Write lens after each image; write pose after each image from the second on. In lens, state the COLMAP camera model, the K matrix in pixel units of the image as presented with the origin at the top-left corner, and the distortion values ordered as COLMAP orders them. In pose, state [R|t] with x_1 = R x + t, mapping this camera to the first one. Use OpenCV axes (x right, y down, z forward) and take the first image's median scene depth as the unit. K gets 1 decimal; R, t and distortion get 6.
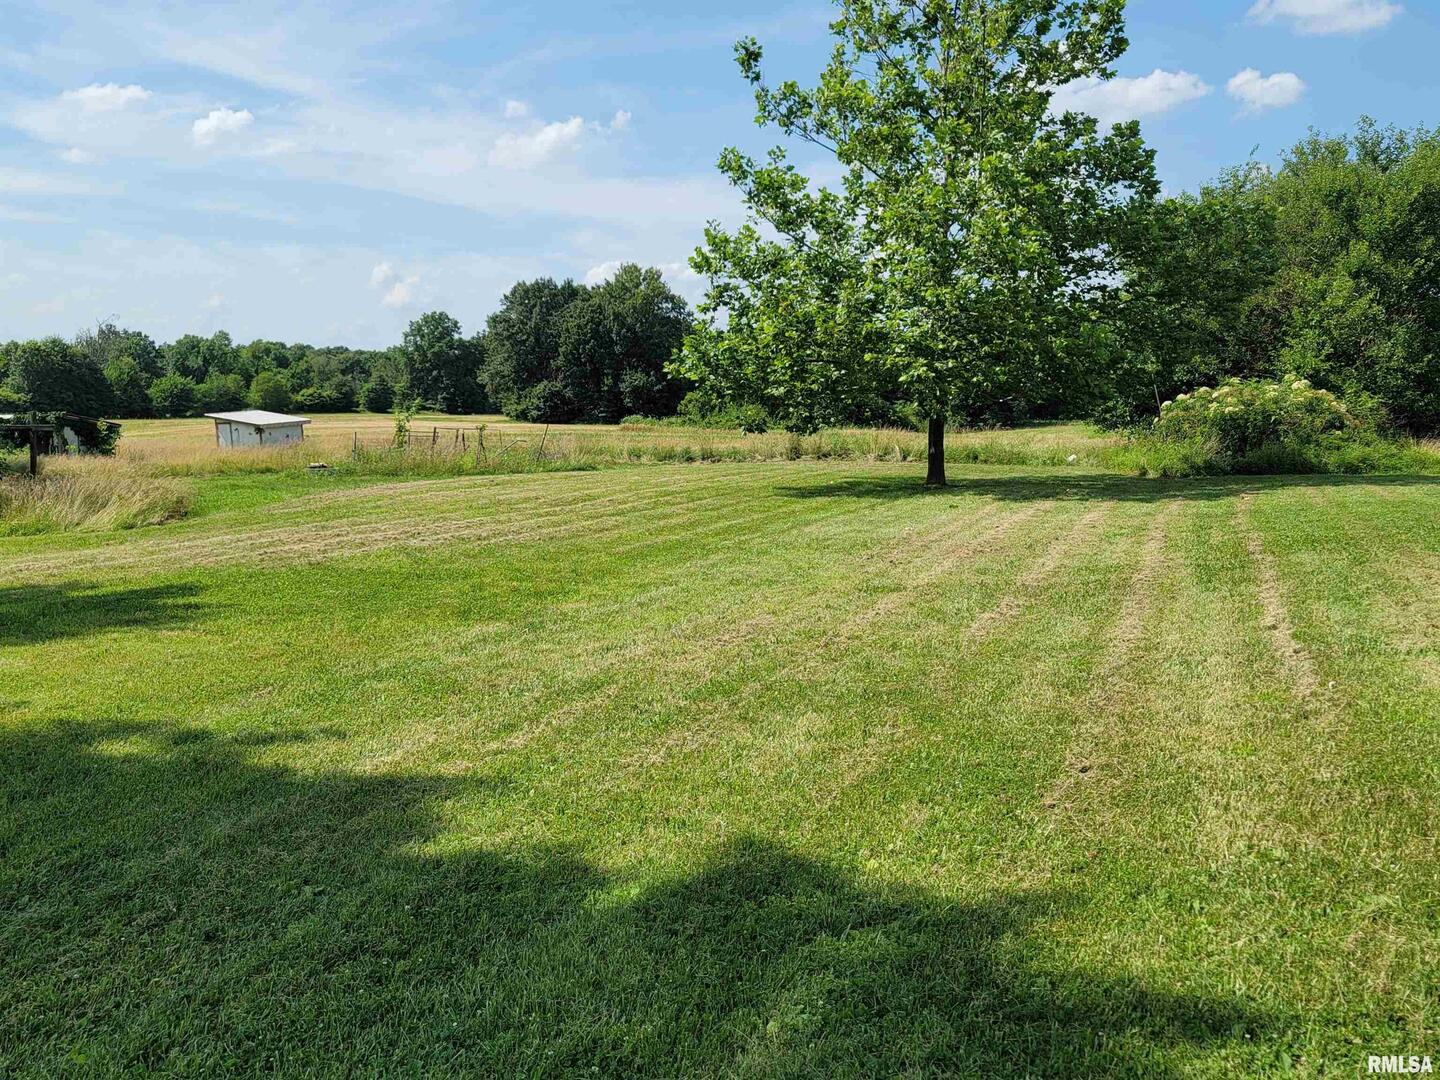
lens RADIAL K [[1337.9, 0, 720.0], [0, 1337.9, 540.0], [0, 0, 1]] dist [0.042608, -0.005832]
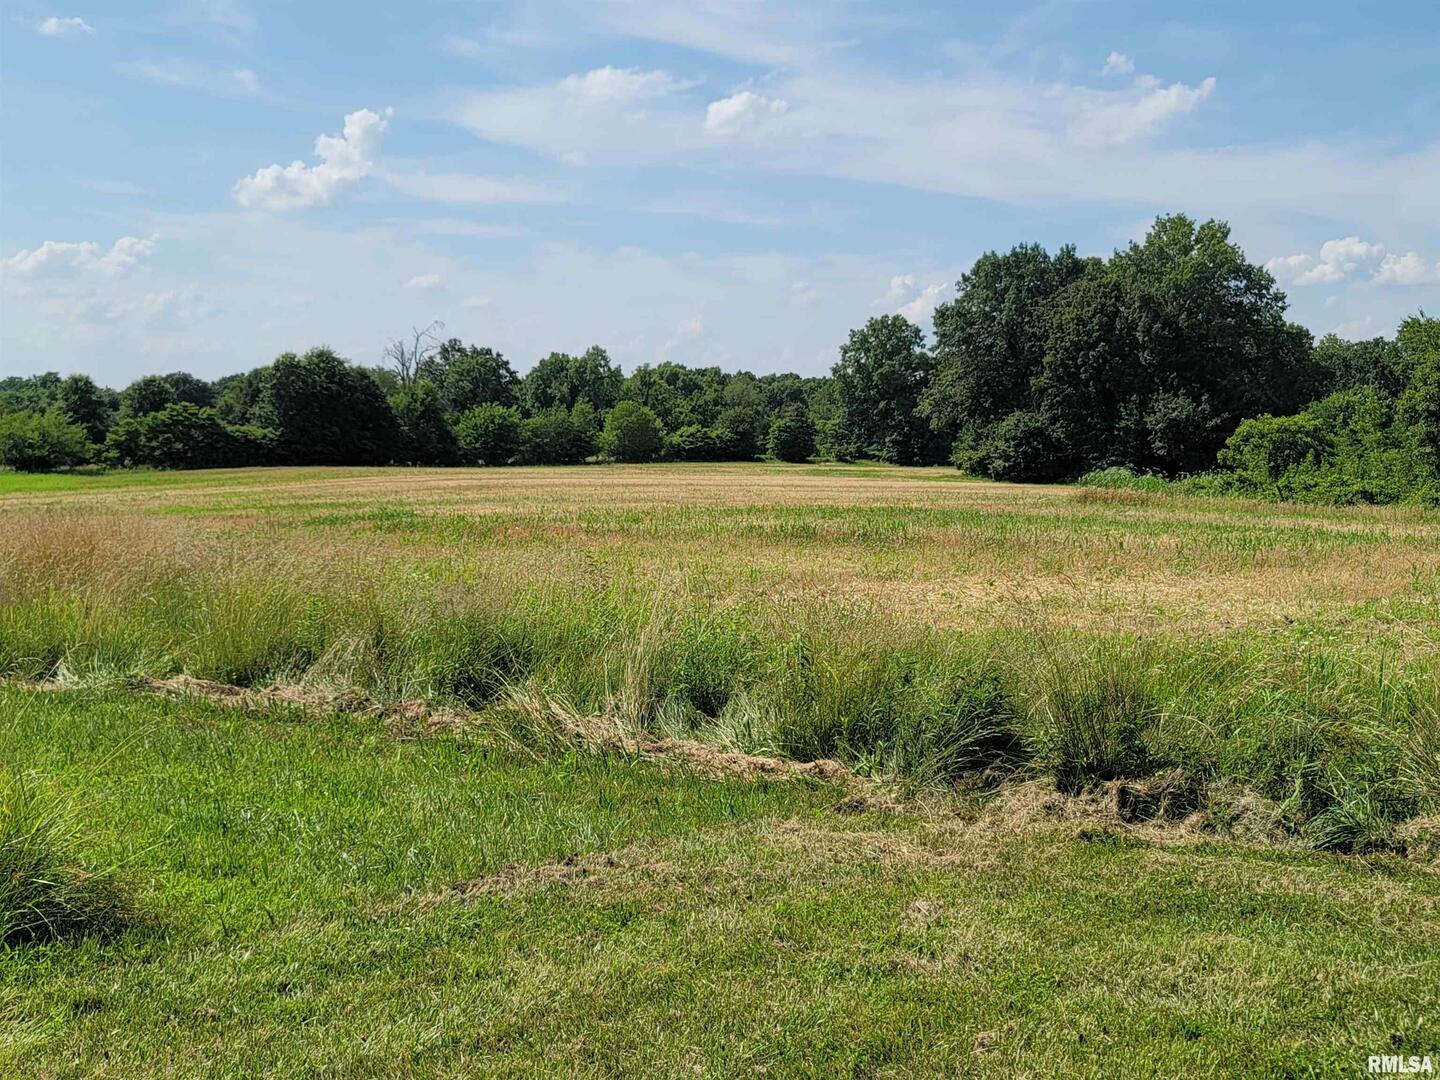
lens RADIAL K [[1677.6, 0, 720.0], [0, 1677.6, 540.0], [0, 0, 1]] dist [0.056144, -0.014237]
pose [[0.939211, 0.028559, -0.342151, 0.003518], [-0.045776, 0.998054, -0.042349, -0.021926], [0.340275, 0.055437, 0.938690, 0.238333]]
